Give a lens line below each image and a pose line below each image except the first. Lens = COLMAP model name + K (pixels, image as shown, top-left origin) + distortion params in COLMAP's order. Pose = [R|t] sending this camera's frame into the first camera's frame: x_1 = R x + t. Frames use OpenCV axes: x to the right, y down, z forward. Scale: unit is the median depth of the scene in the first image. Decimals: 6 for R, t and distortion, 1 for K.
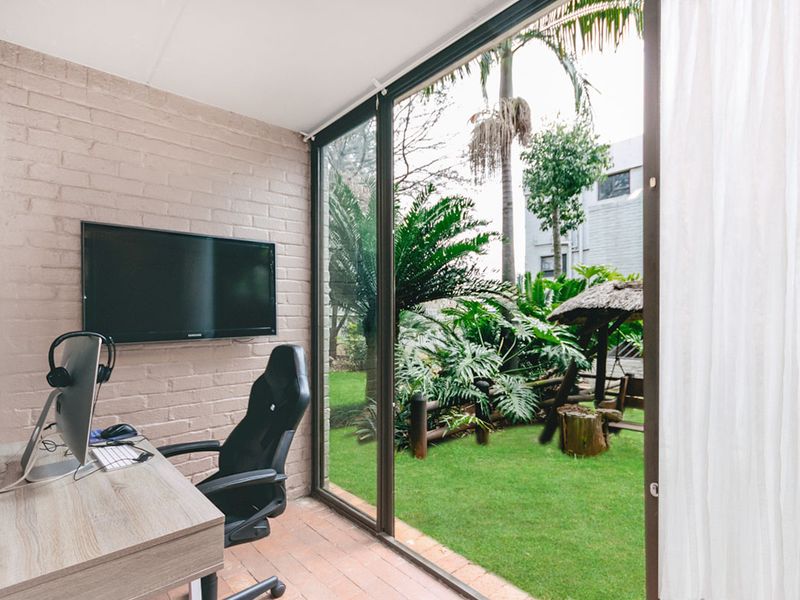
lens RADIAL K [[433.0, 0, 388.7], [0, 433.0, 298.8], [0, 0, 1]] dist [0.002342, 0.000448]
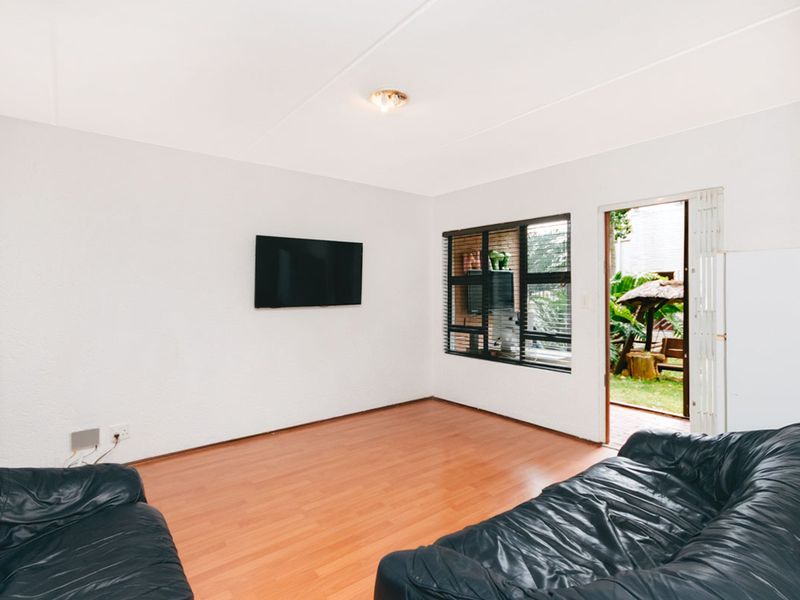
lens RADIAL K [[415.9, 0, 403.2], [0, 415.9, 290.0], [0, 0, 1]] dist [0.000998, 0.000122]
pose [[0.998817, -0.002810, -0.048546, -0.394157], [0.003180, 0.999967, 0.007541, -0.020534], [0.048523, -0.007687, 0.998793, -0.656853]]
